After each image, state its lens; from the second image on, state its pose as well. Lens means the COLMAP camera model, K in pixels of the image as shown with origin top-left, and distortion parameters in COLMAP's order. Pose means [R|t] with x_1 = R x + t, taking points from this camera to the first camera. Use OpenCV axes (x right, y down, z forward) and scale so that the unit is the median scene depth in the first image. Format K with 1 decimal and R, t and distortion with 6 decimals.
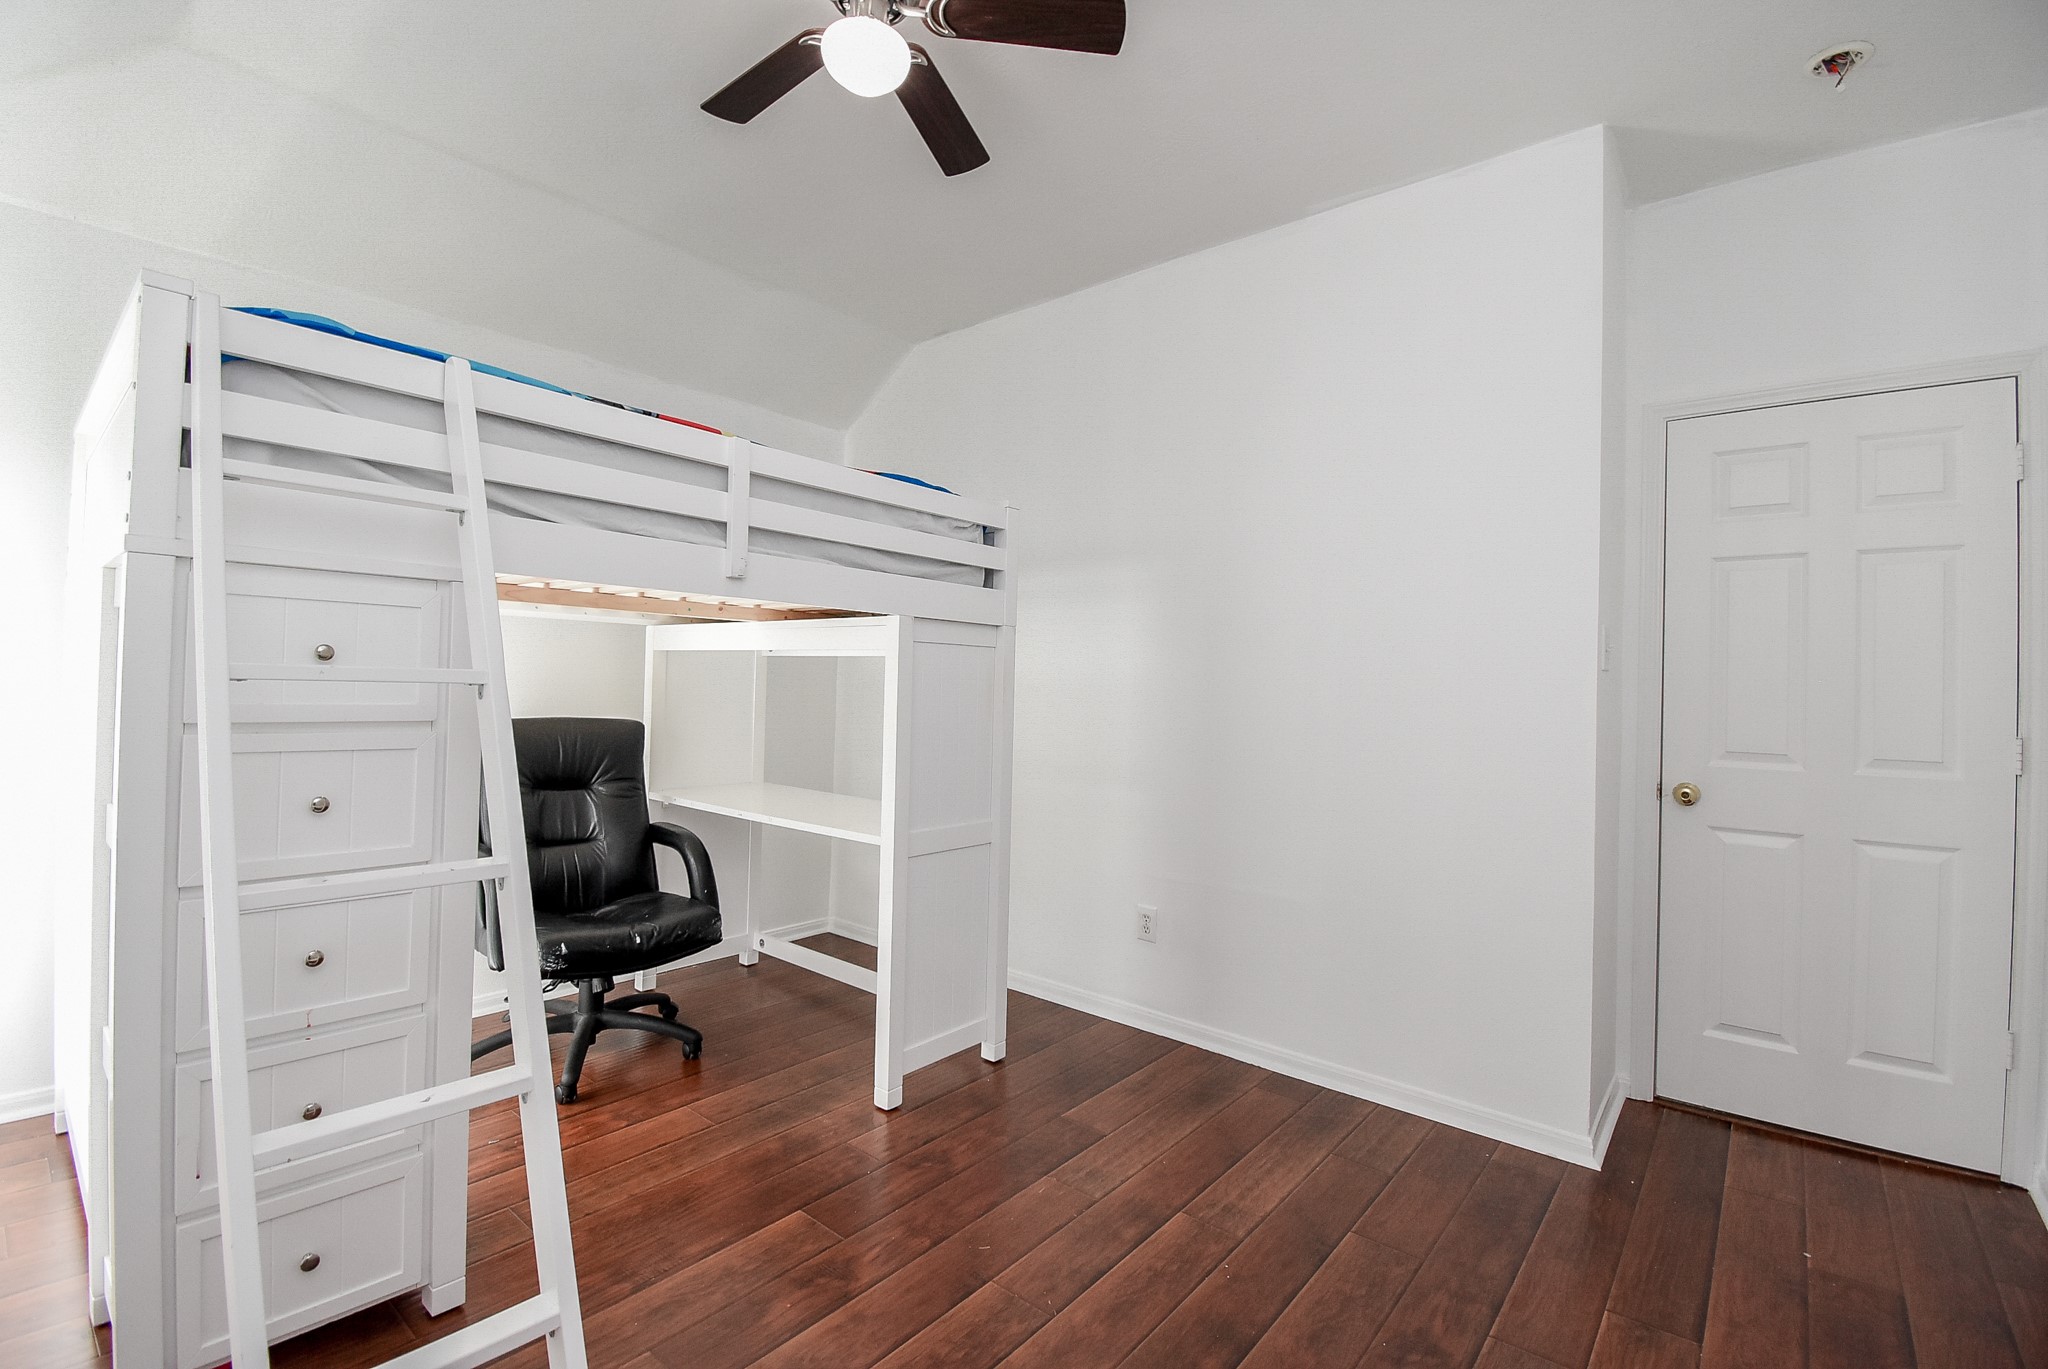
lens RADIAL K [[902.3, 0, 1023.8], [0, 902.3, 679.0], [0, 0, 1]] dist [0.021231, -0.027249]
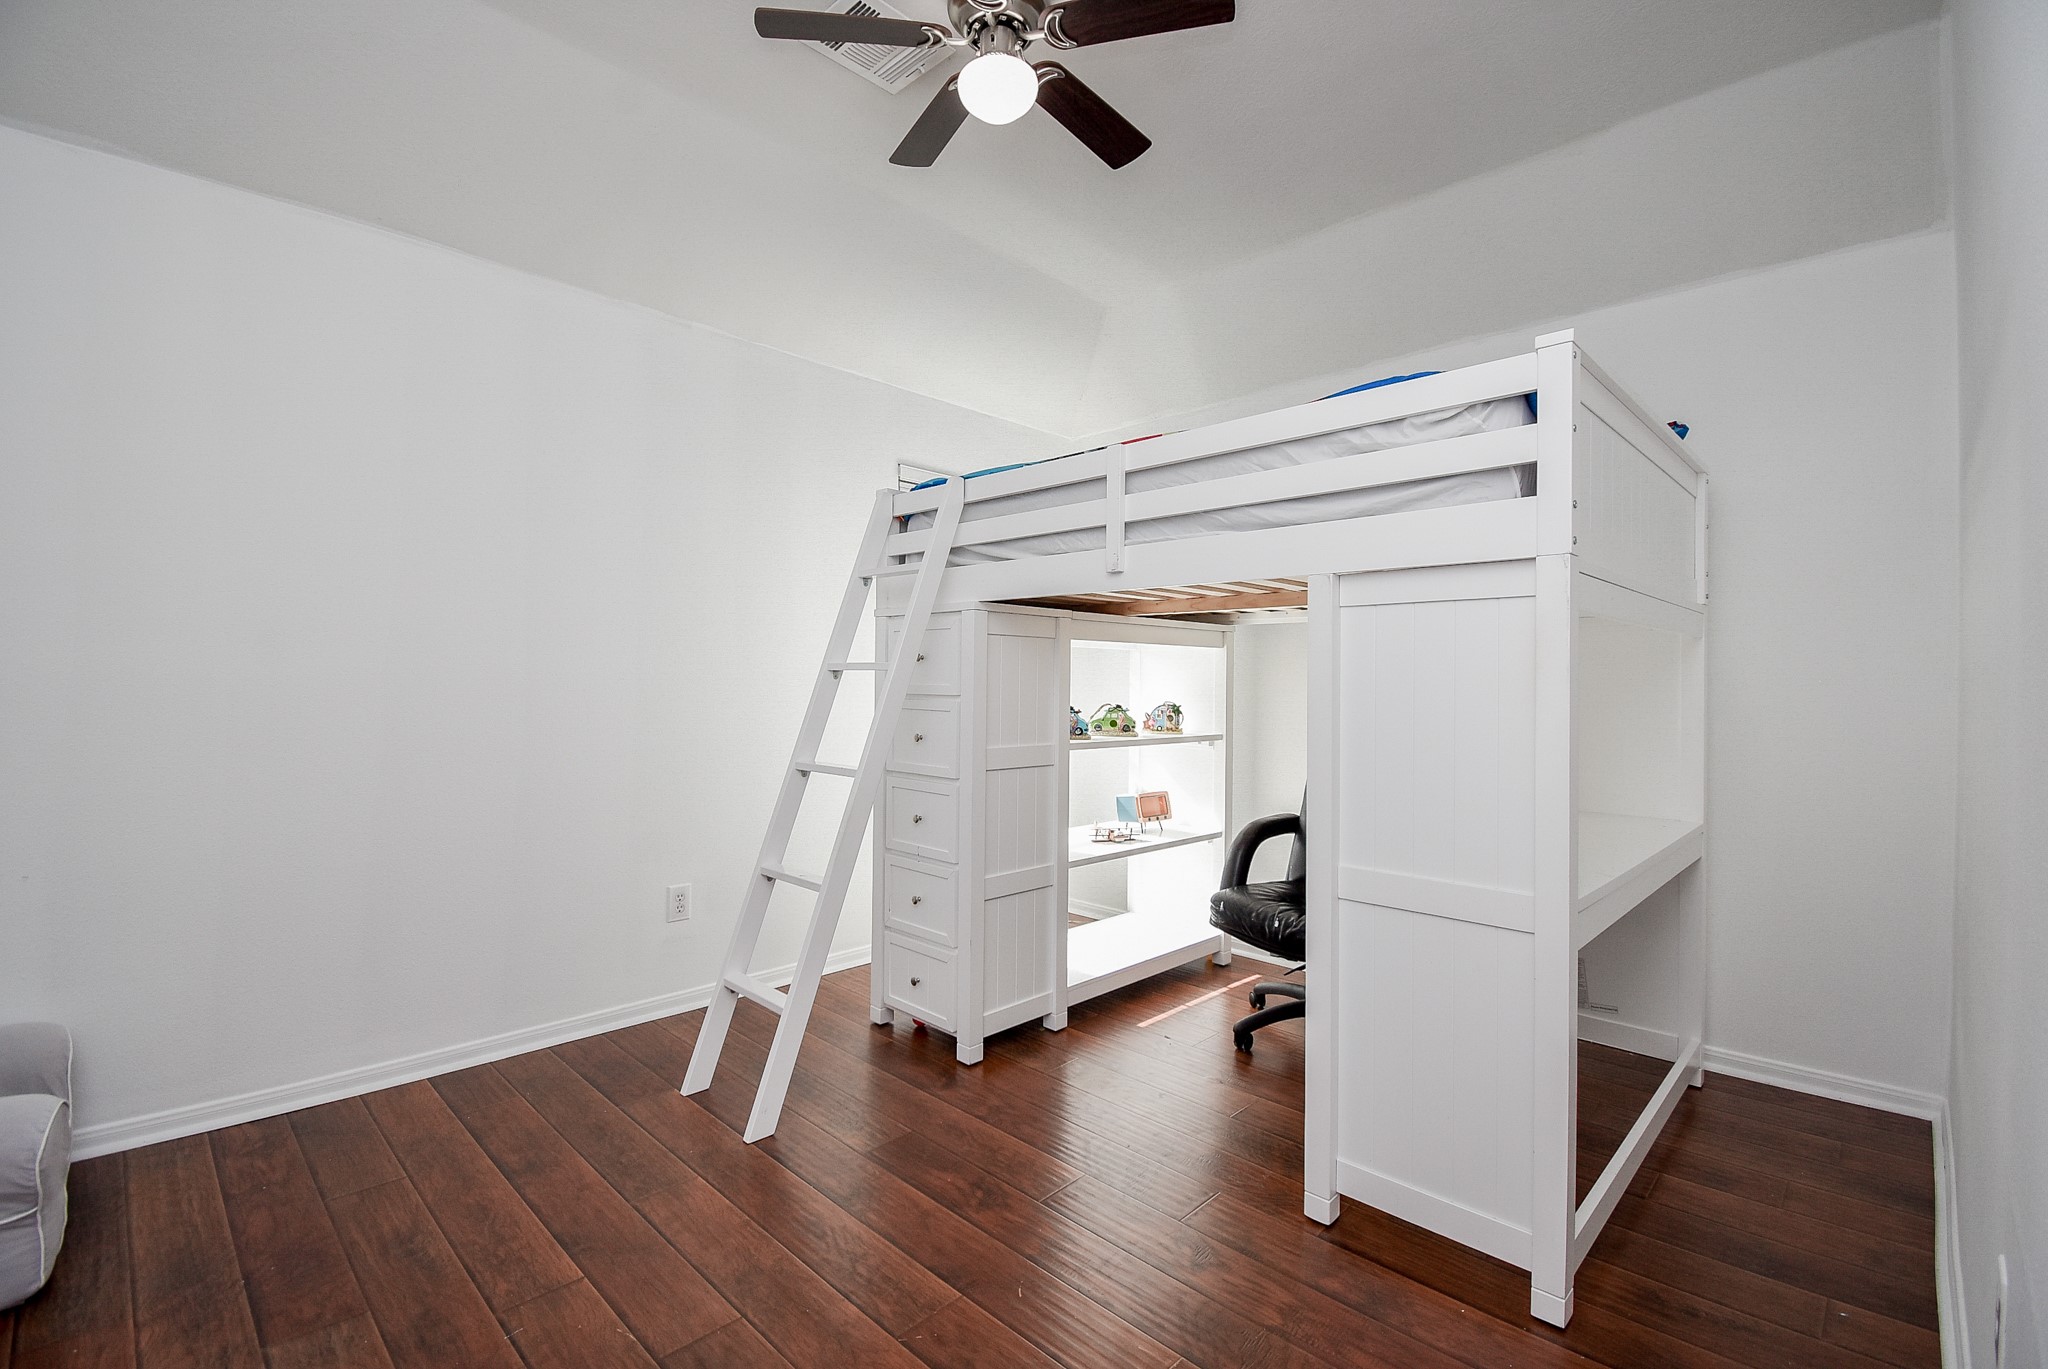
lens RADIAL K [[902.3, 0, 1023.8], [0, 902.3, 679.0], [0, 0, 1]] dist [0.021231, -0.027249]
pose [[-0.076091, -0.040902, -0.996262, 0.811411], [-0.014080, 0.999103, -0.039943, 0.067552], [0.997001, 0.010988, -0.076599, 1.011501]]
